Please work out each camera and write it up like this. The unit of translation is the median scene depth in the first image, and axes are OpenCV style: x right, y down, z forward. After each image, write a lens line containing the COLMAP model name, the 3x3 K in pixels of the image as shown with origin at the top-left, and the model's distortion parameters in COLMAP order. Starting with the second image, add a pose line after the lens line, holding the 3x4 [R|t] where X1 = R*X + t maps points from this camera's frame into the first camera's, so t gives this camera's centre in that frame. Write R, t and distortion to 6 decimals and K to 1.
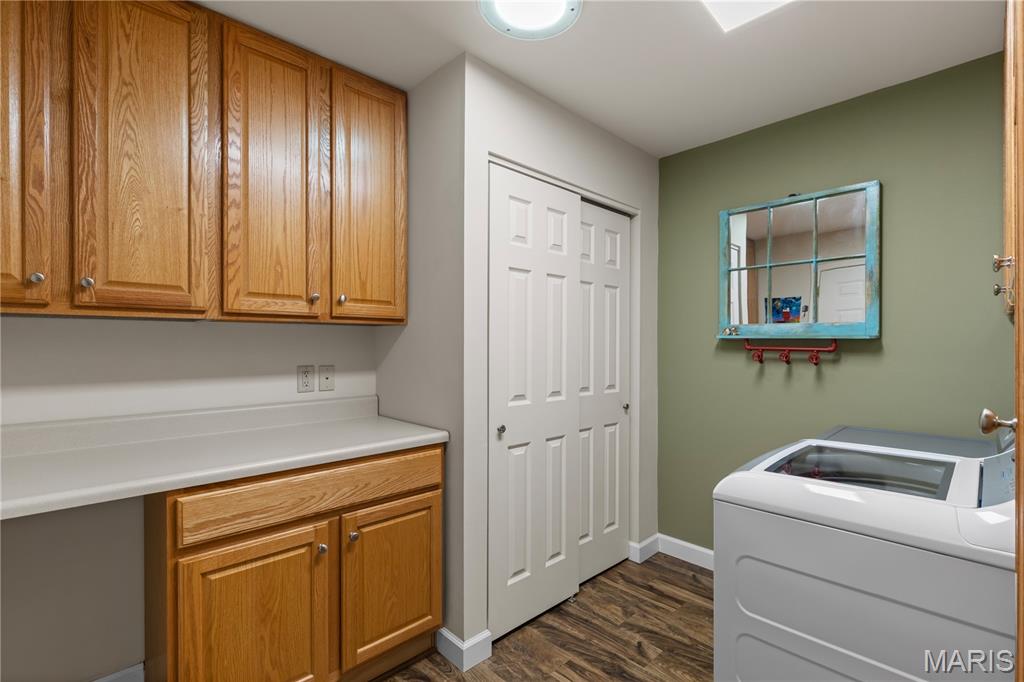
lens RADIAL K [[466.8, 0, 518.6], [0, 466.8, 342.9], [0, 0, 1]] dist [0.001599, 0.000094]
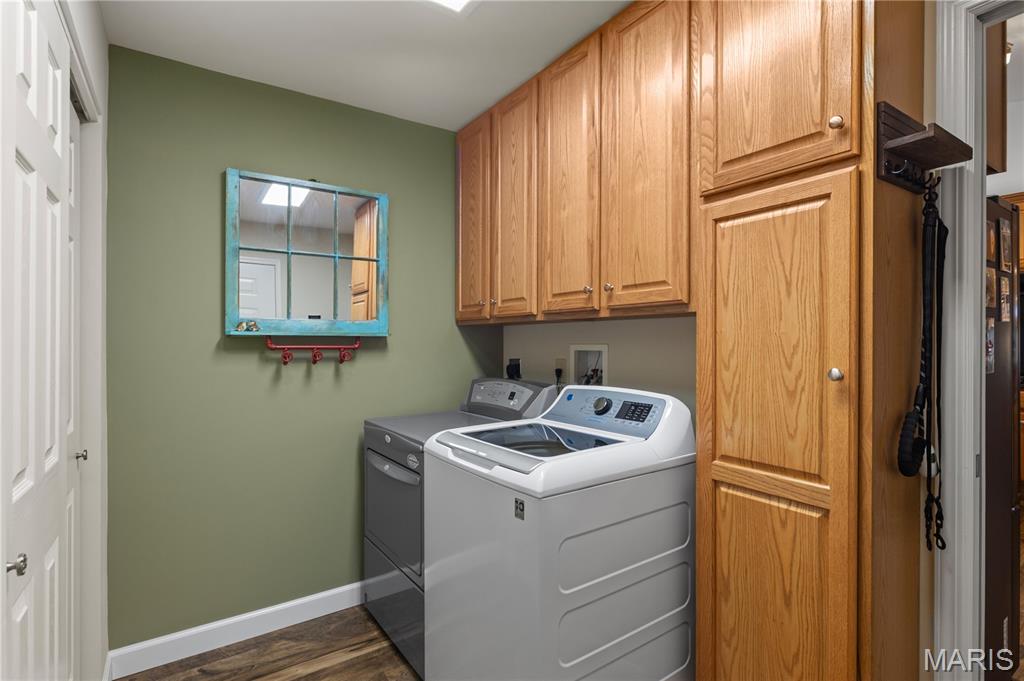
lens RADIAL K [[499.0, 0, 512.0], [0, 499.0, 340.5], [0, 0, 1]] dist [-0.000200, 0.000050]
pose [[0.171303, 0.000204, 0.985218, -0.301871], [0.005042, 0.999987, -0.001084, 0.002844], [-0.985206, 0.005153, 0.171299, 0.427795]]
